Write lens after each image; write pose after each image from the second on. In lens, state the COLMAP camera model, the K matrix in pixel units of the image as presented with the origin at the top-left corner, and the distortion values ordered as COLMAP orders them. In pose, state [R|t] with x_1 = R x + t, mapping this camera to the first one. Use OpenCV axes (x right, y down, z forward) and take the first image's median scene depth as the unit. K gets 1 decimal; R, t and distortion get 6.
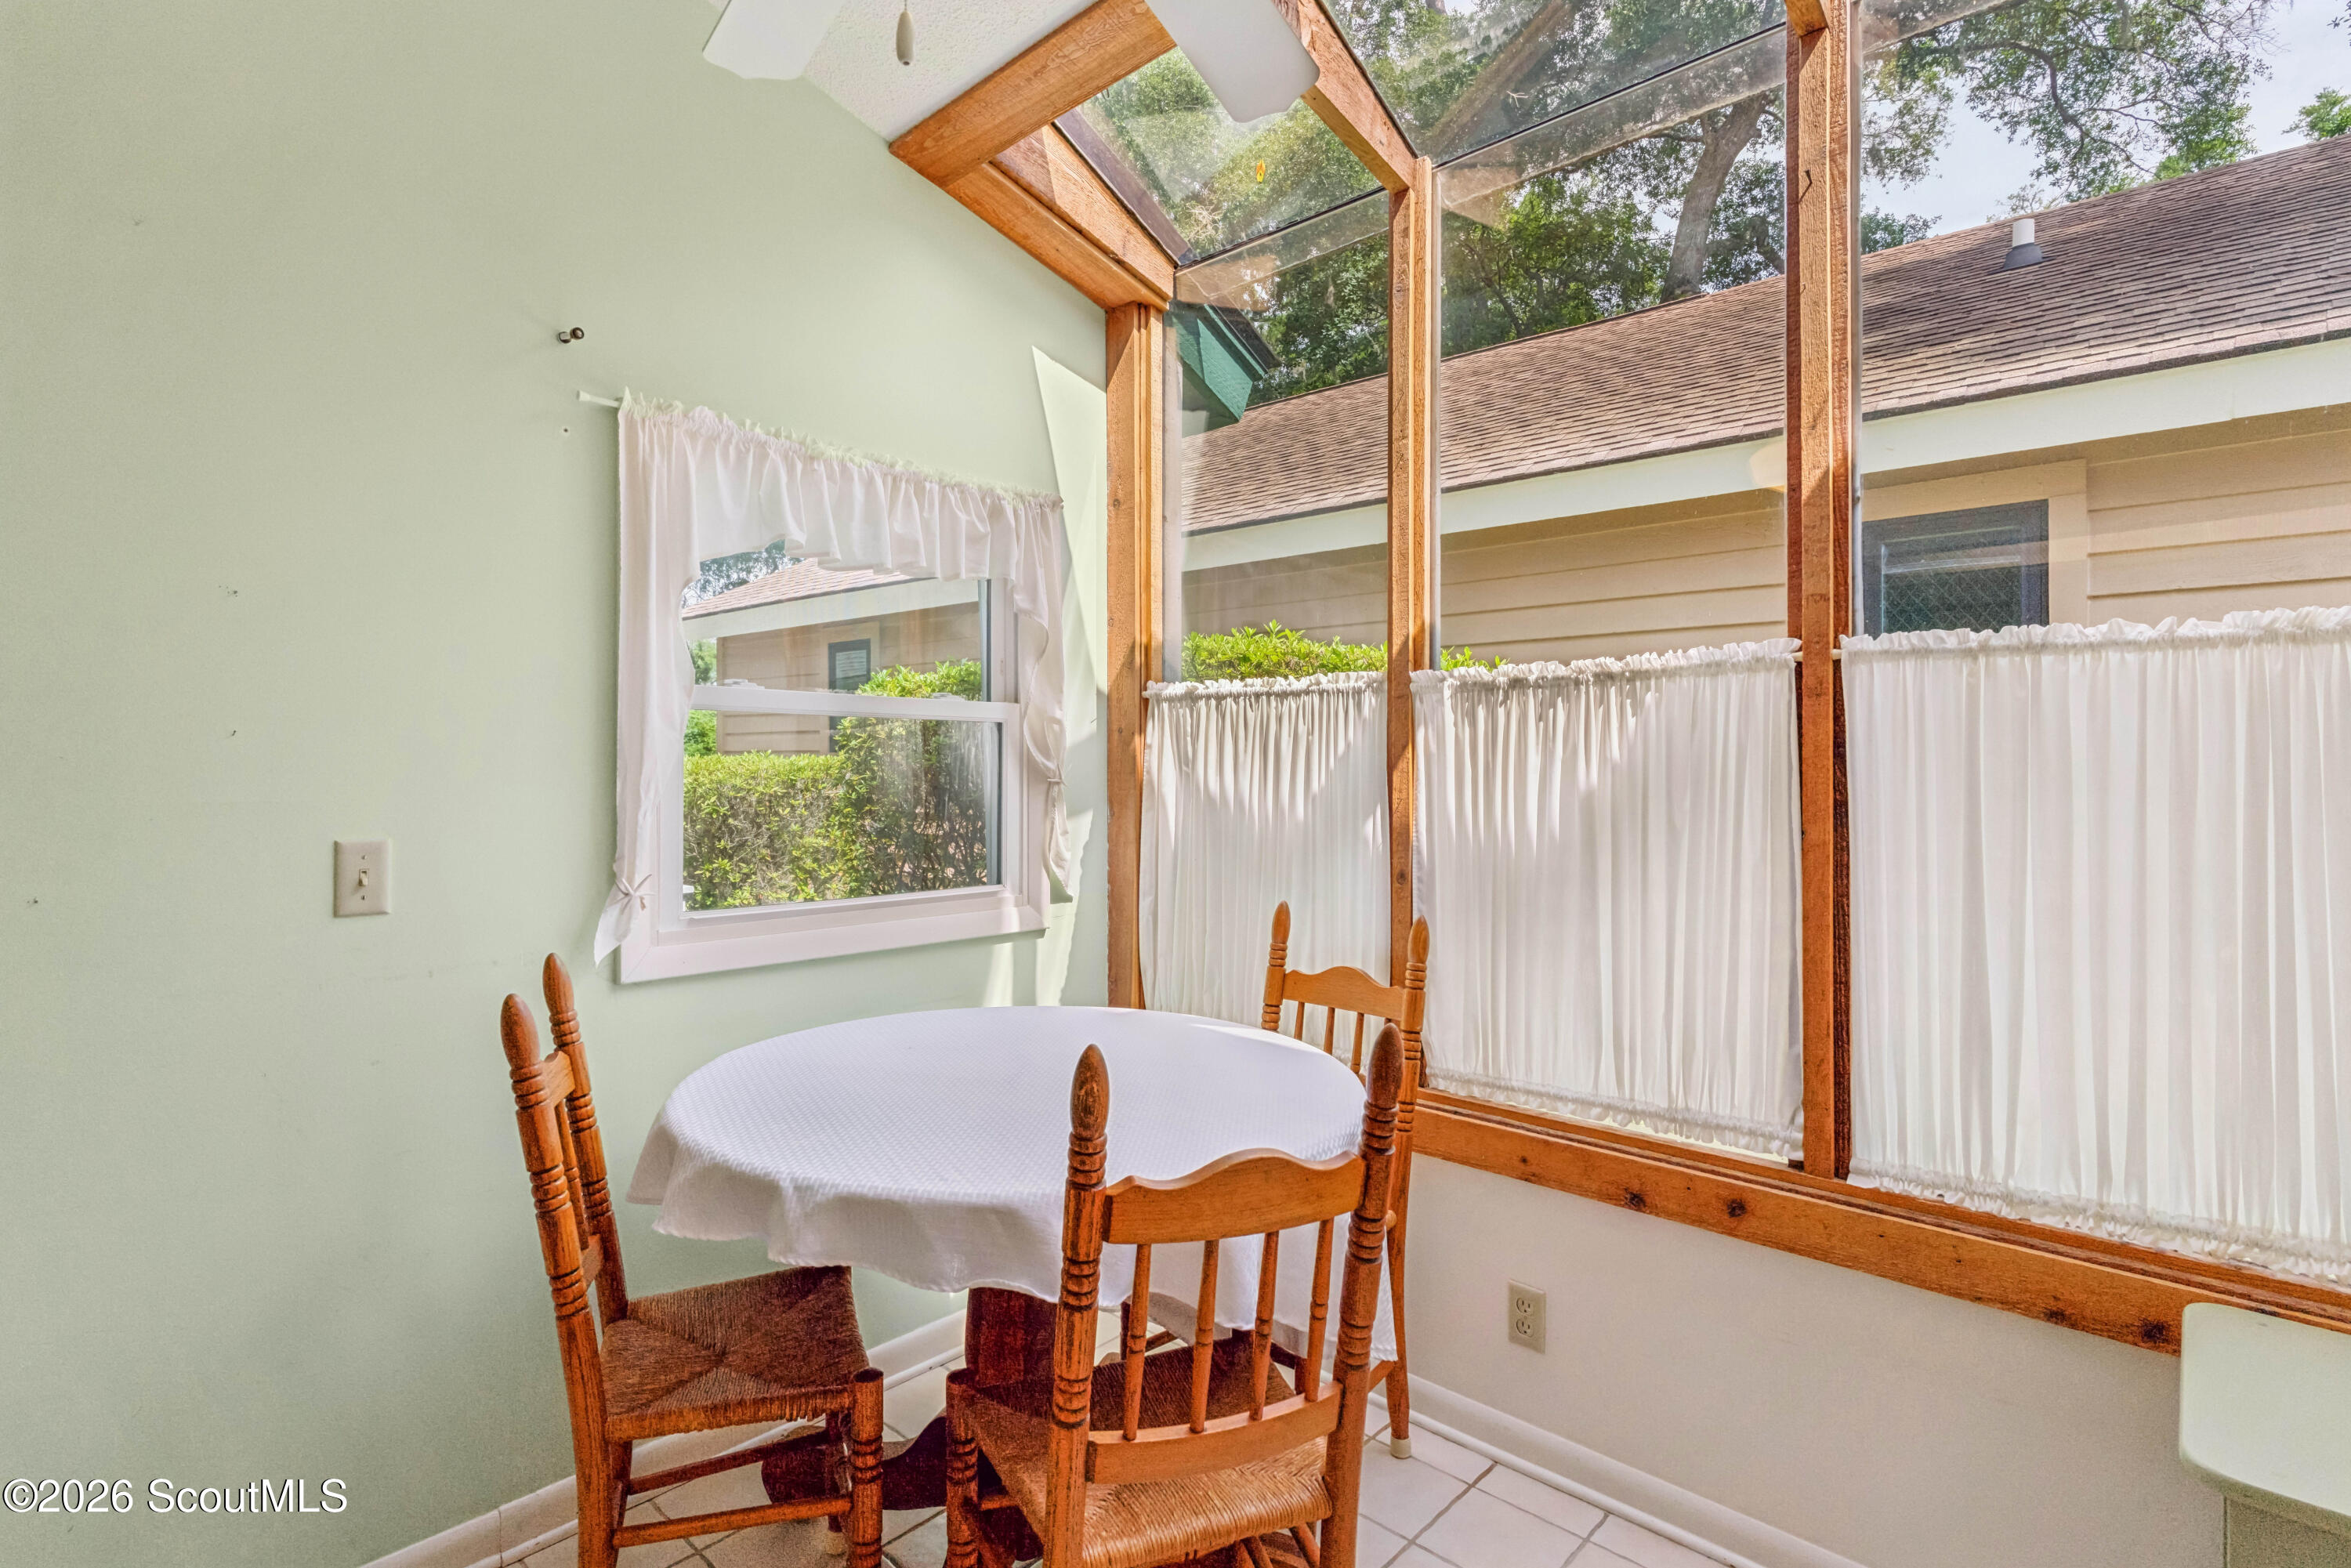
lens RADIAL K [[1121.7, 0, 1156.4], [0, 1121.7, 769.3], [0, 0, 1]] dist [-0.000387, 0.000299]
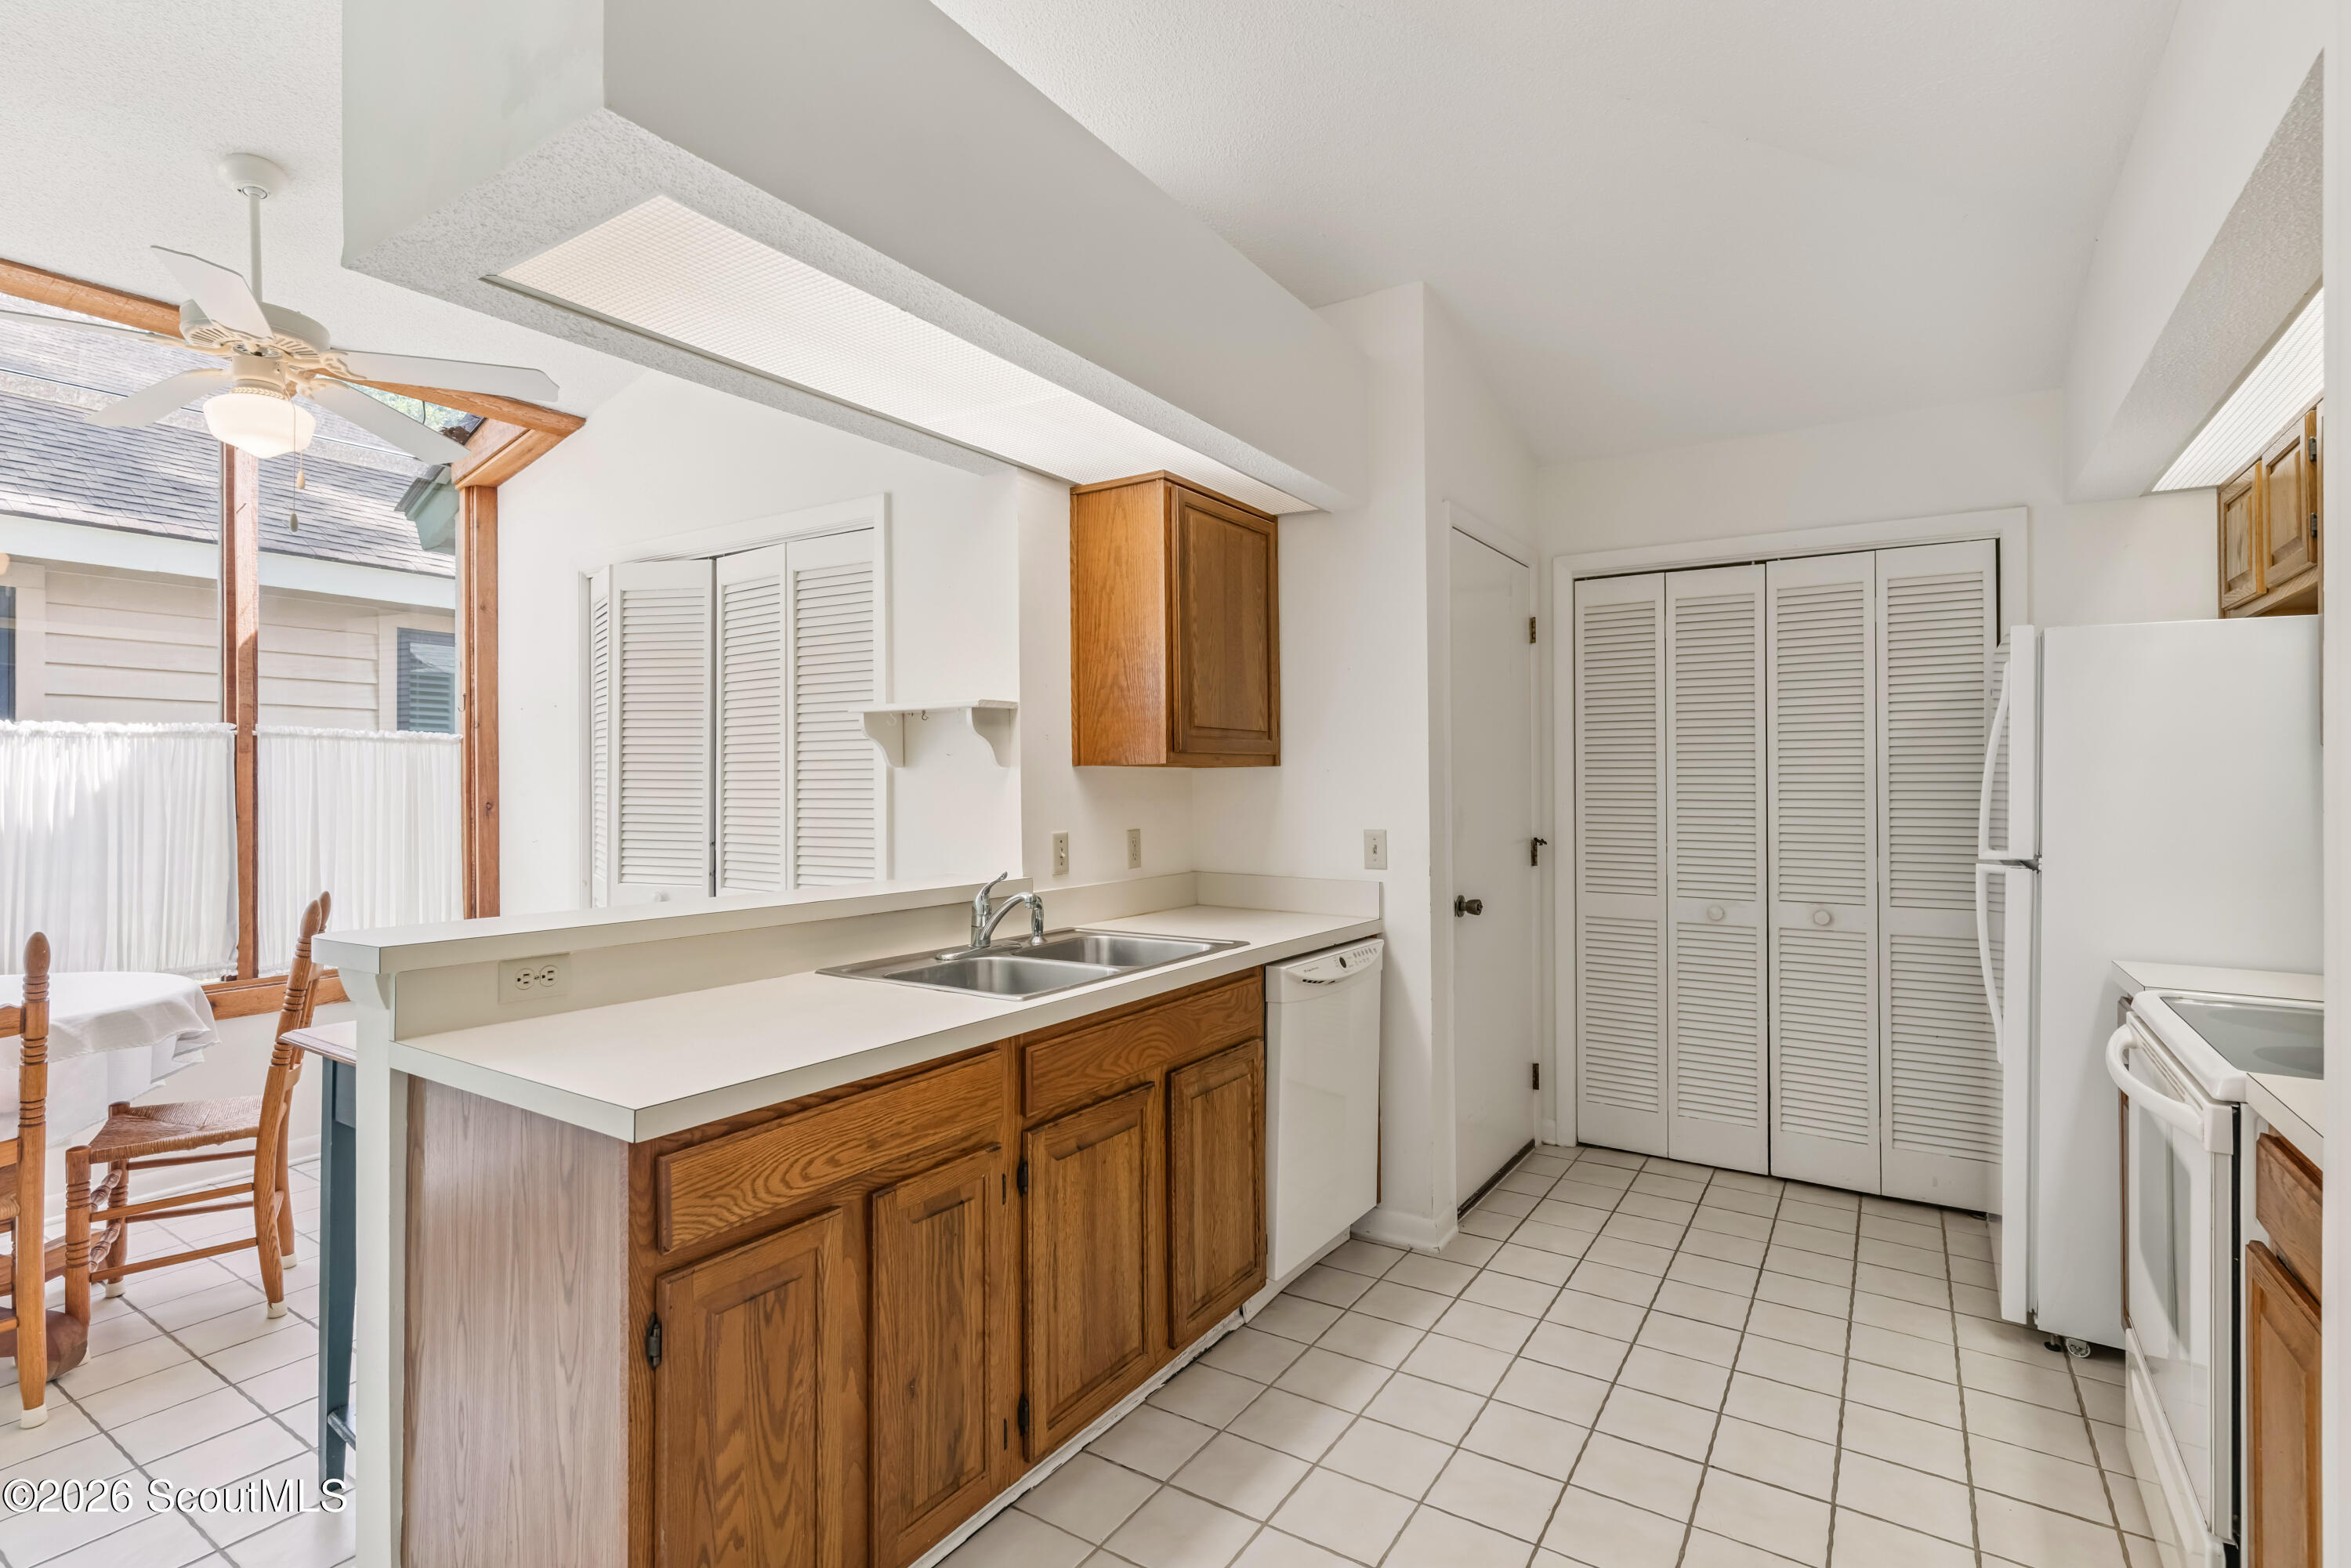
lens RADIAL K [[1121.7, 0, 1156.4], [0, 1121.7, 769.3], [0, 0, 1]] dist [-0.000387, 0.000299]
pose [[-0.169236, 0.006276, 0.985556, -1.269697], [-0.000368, 0.999979, -0.006431, -0.014379], [-0.985576, -0.001451, -0.169230, -0.237308]]
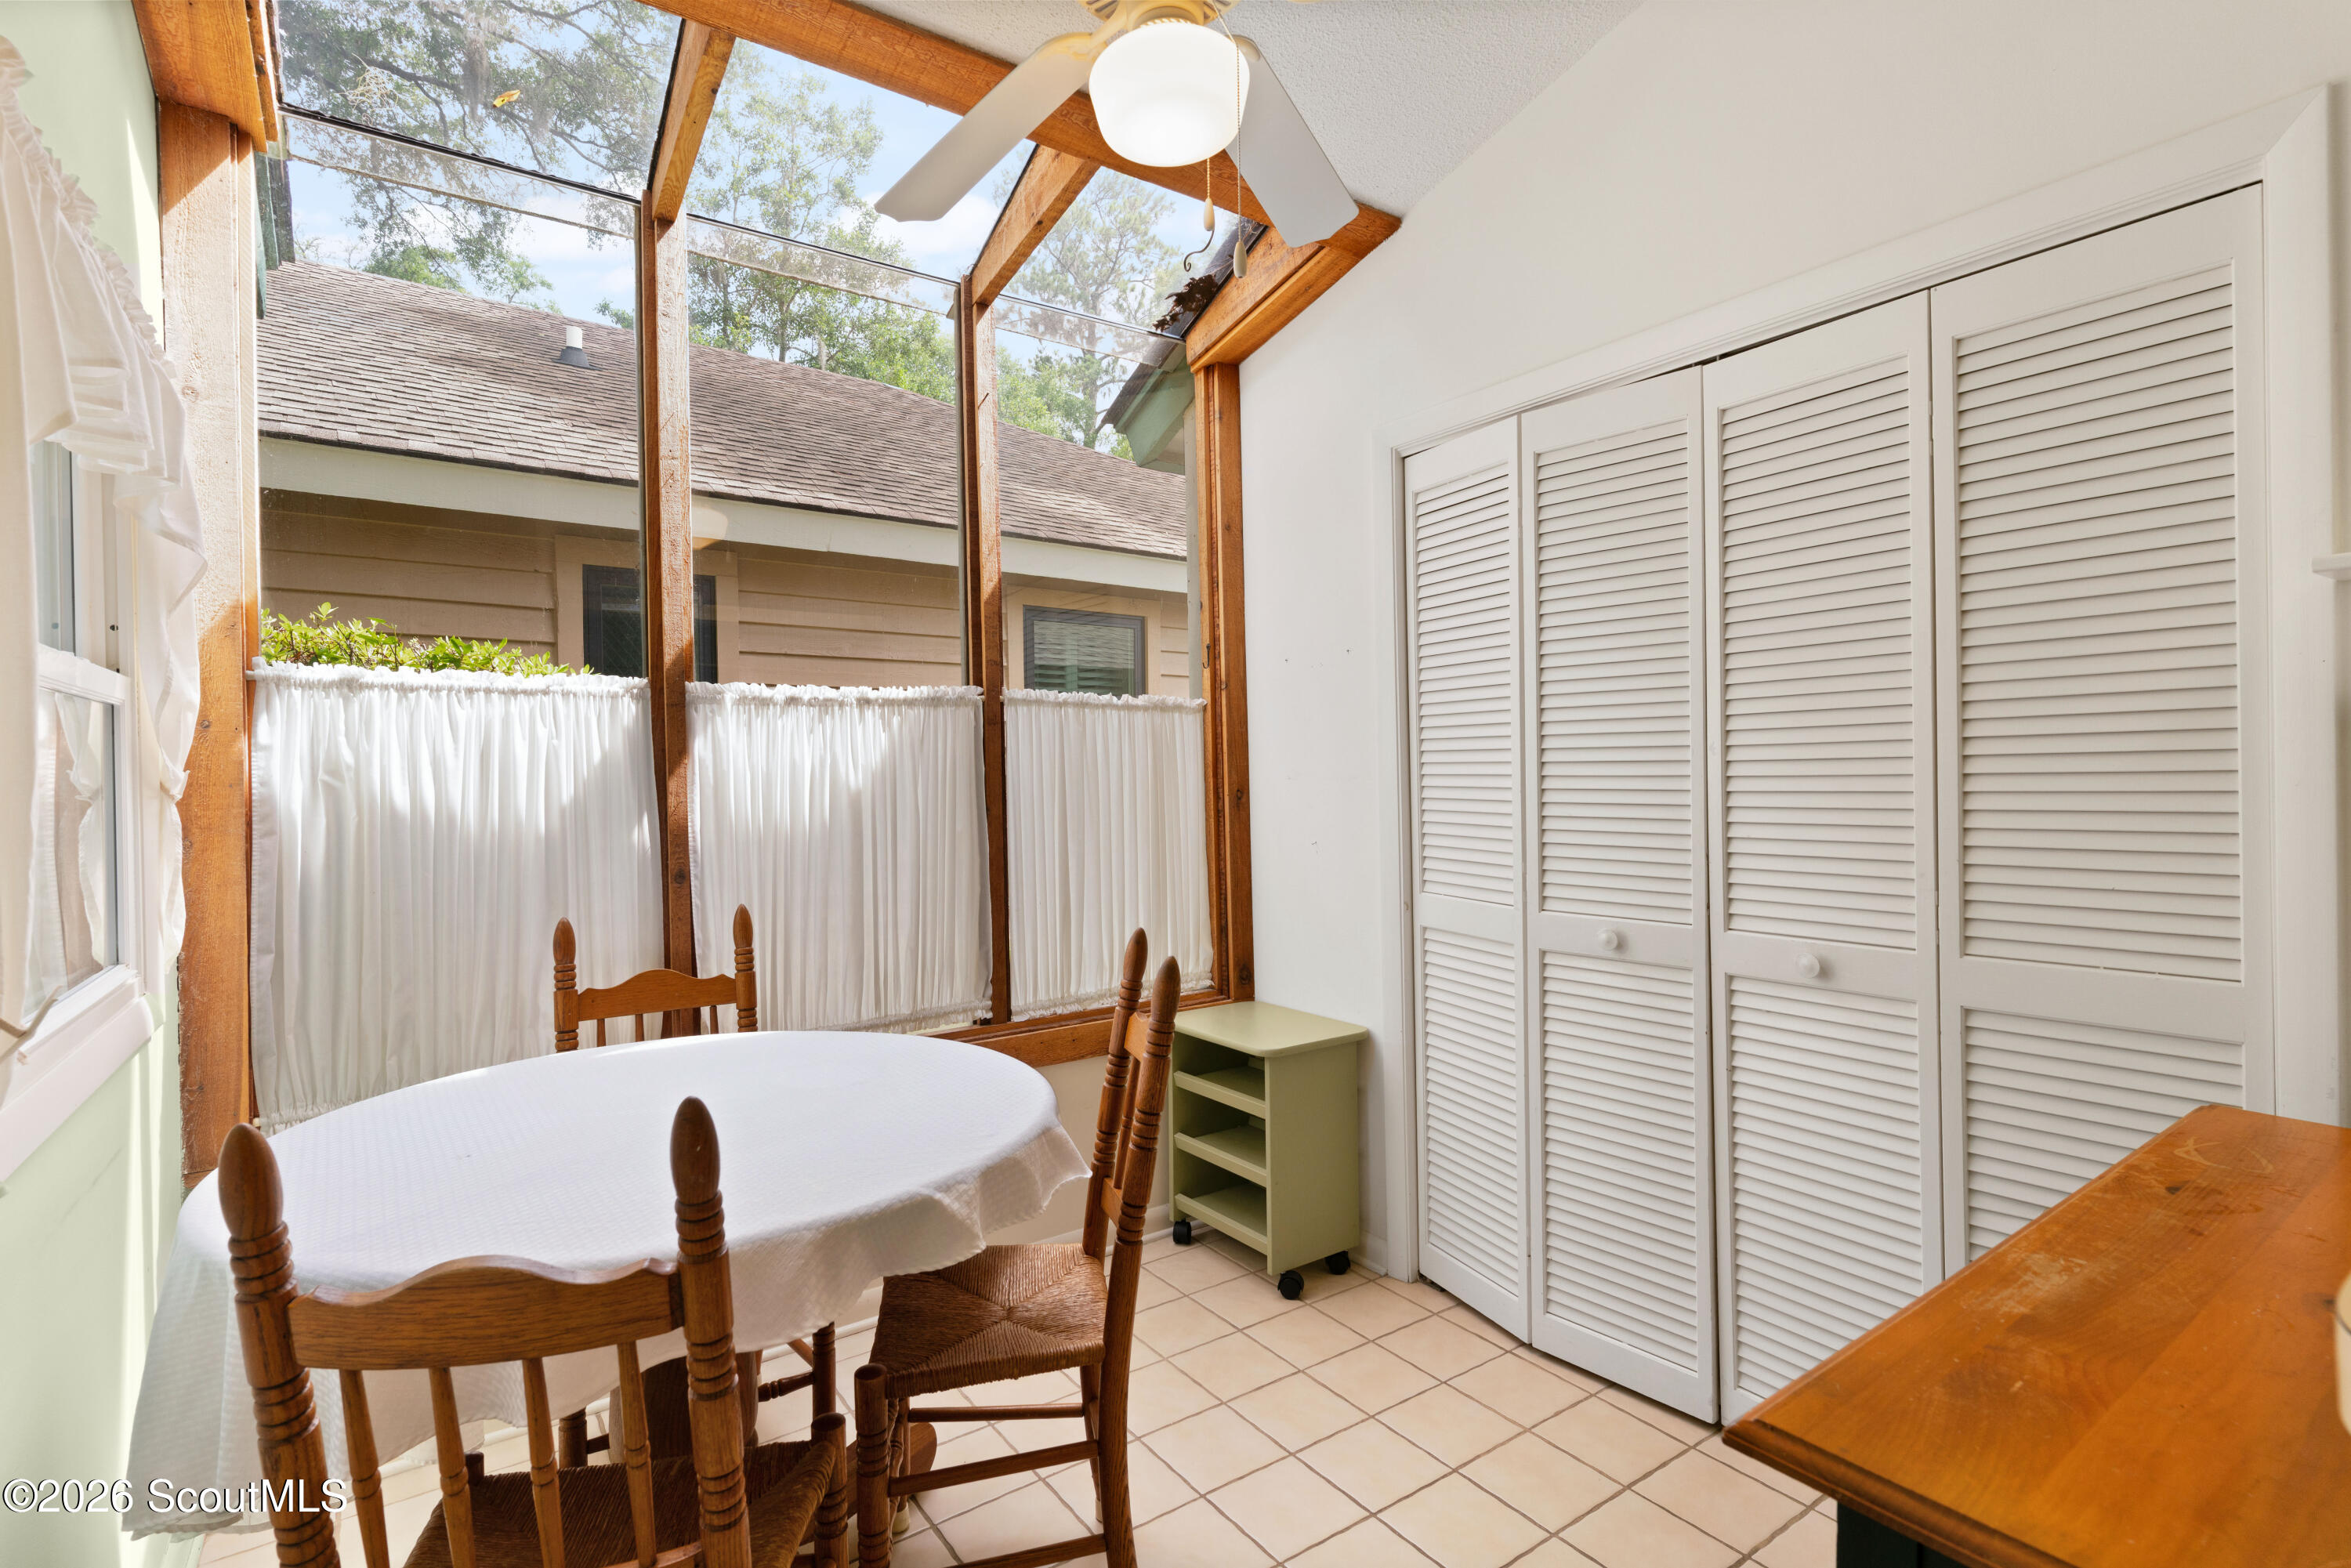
lens RADIAL K [[1096.0, 0, 1151.7], [0, 1096.0, 779.3], [0, 0, 1]] dist [-0.000129, 0.000263]
pose [[0.211245, -0.012010, 0.977359, -0.633777], [0.012963, 0.999871, 0.009484, 0.000798], [-0.977347, 0.010666, 0.211373, 0.321126]]
